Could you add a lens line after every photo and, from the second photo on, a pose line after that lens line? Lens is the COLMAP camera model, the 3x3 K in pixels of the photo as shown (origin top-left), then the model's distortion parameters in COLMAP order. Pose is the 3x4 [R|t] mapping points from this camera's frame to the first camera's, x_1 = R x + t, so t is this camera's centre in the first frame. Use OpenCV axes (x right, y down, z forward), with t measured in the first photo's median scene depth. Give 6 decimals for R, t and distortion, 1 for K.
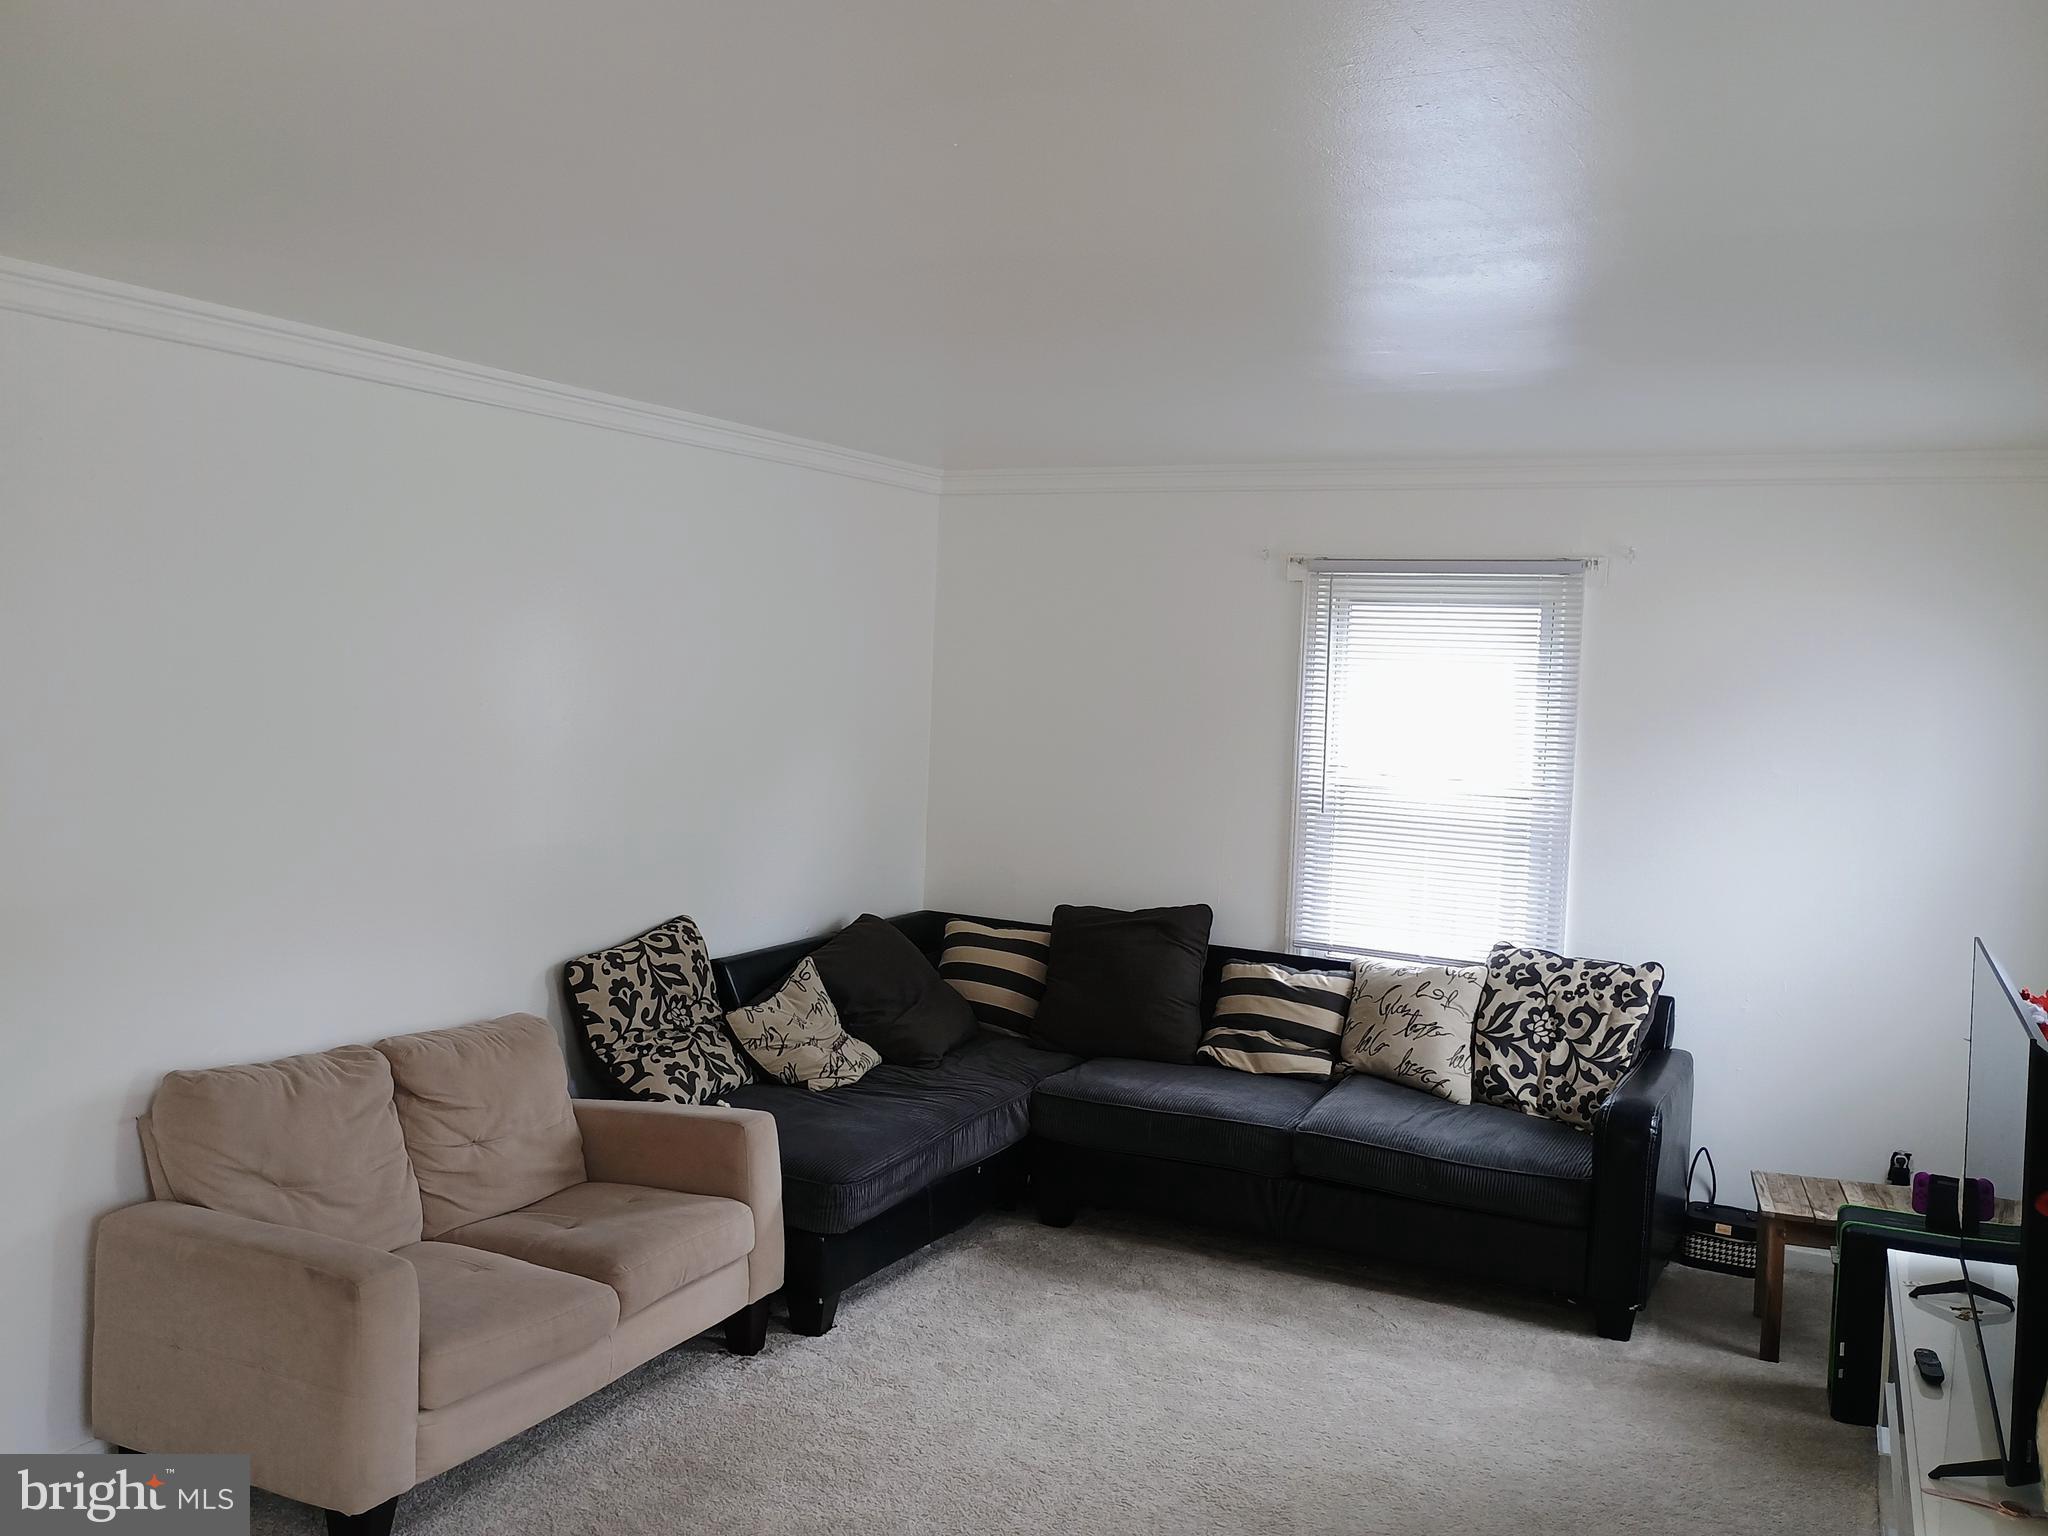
lens RADIAL K [[1769.9, 0, 1010.9], [0, 1769.9, 780.5], [0, 0, 1]] dist [0.044983, -0.032705]
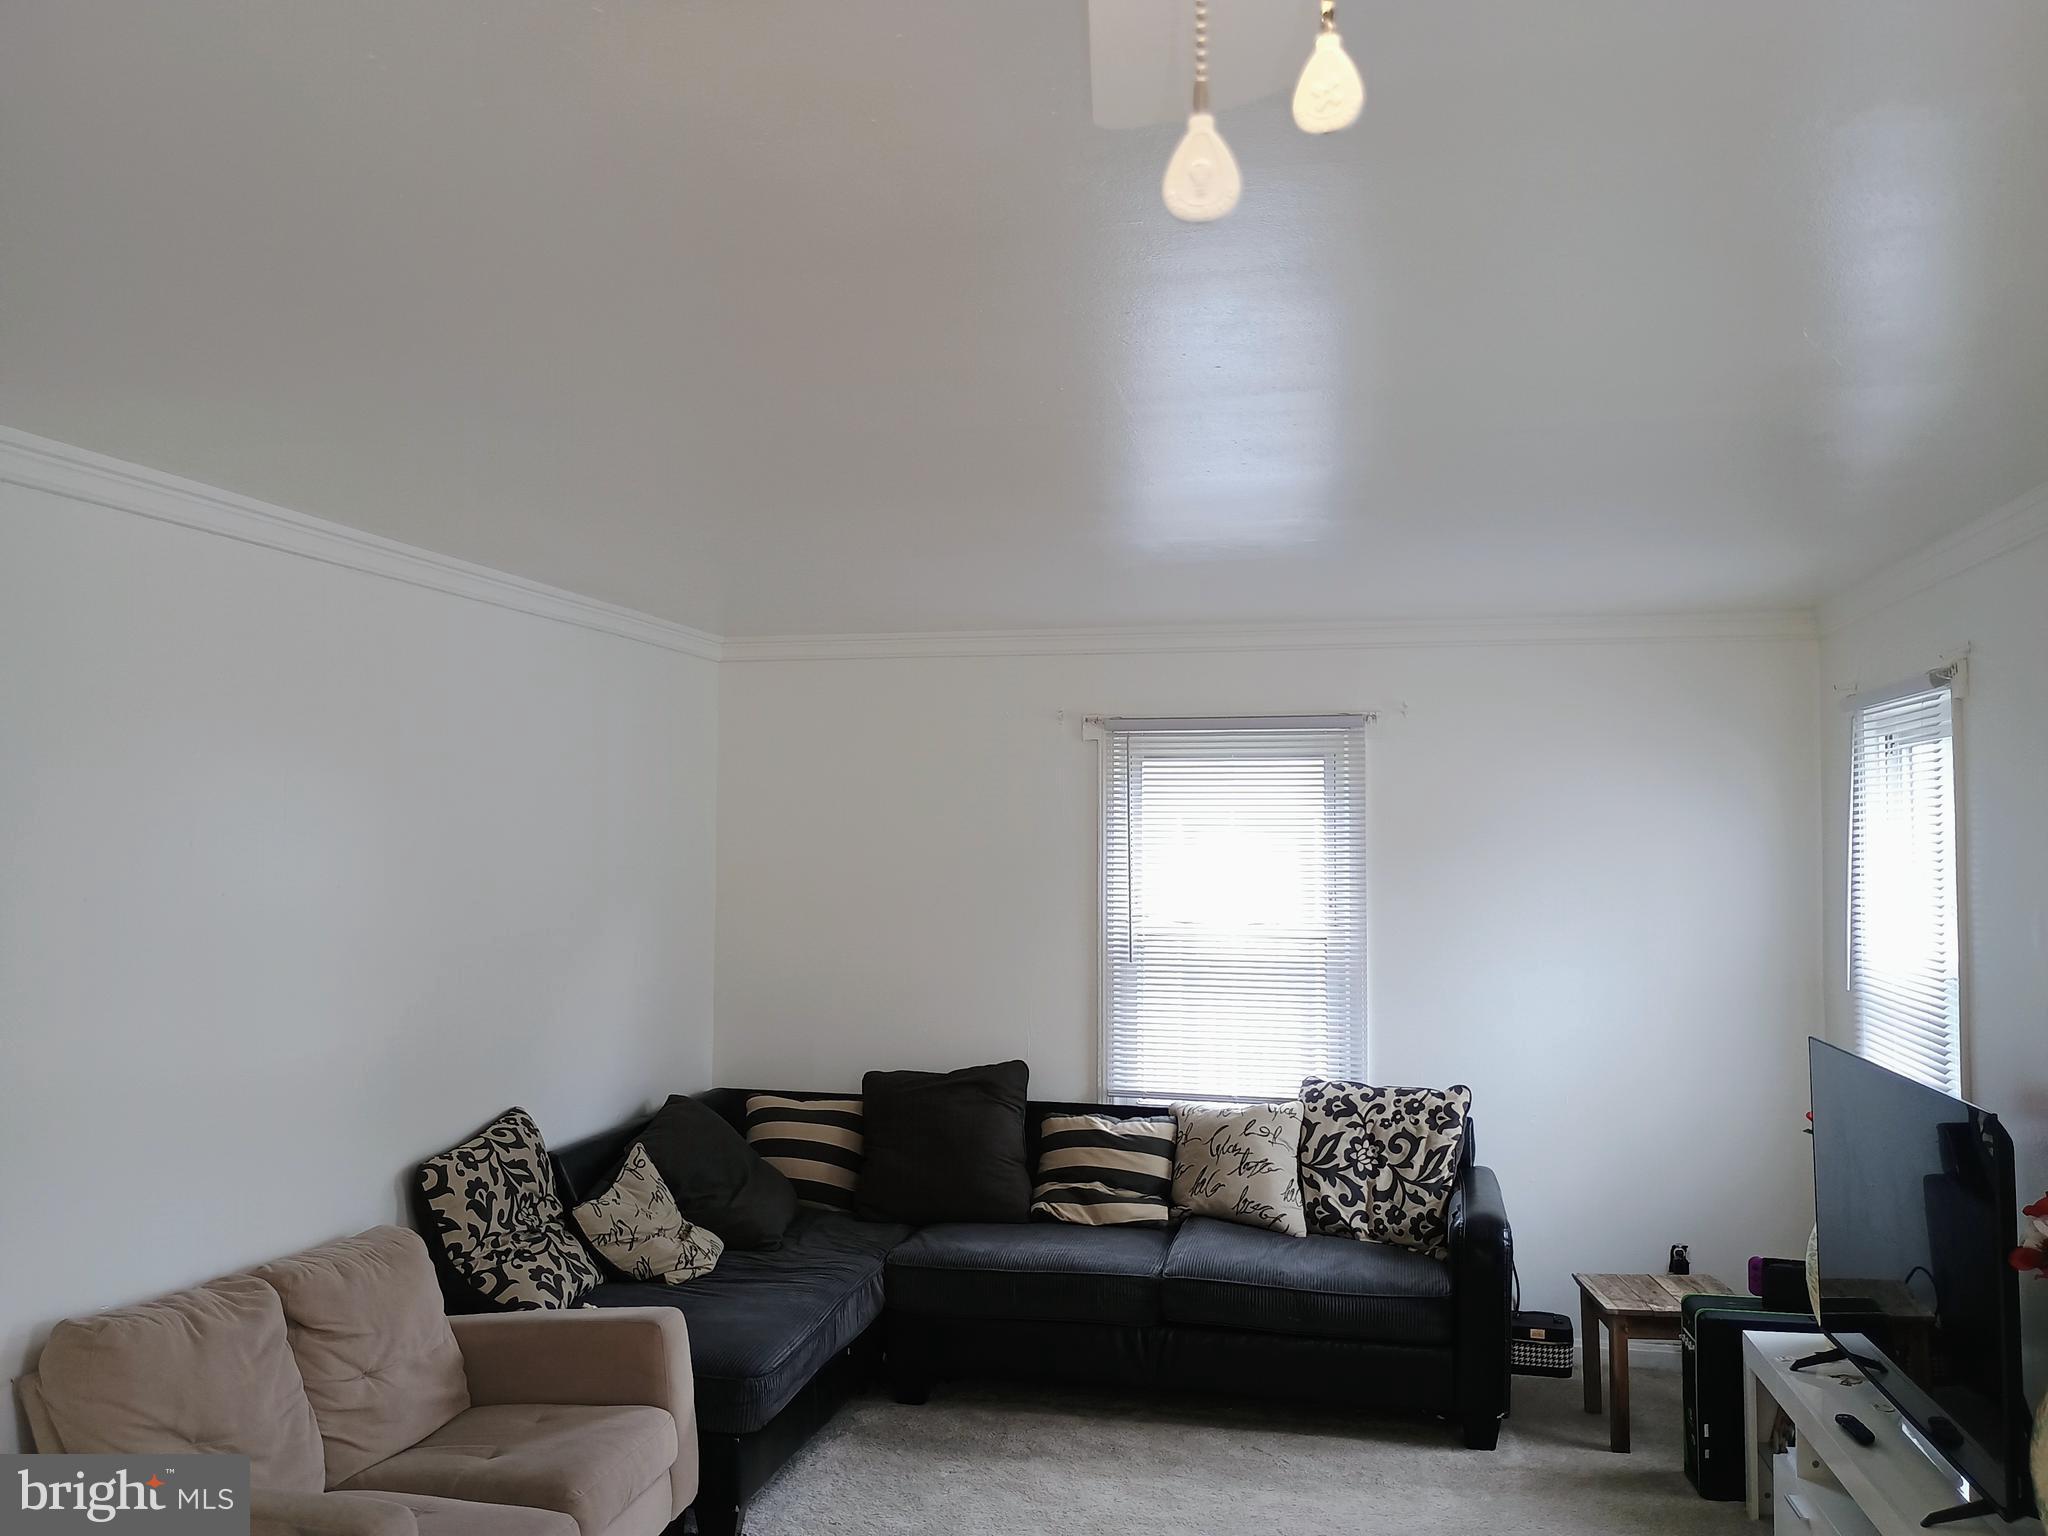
lens RADIAL K [[1769.9, 0, 1018.7], [0, 1769.9, 780.0], [0, 0, 1]] dist [0.044983, -0.032705]
pose [[0.968299, -0.026157, 0.248422, -0.160472], [0.049830, 0.994741, -0.089488, 0.001735], [-0.244774, 0.099030, 0.964509, 0.014986]]
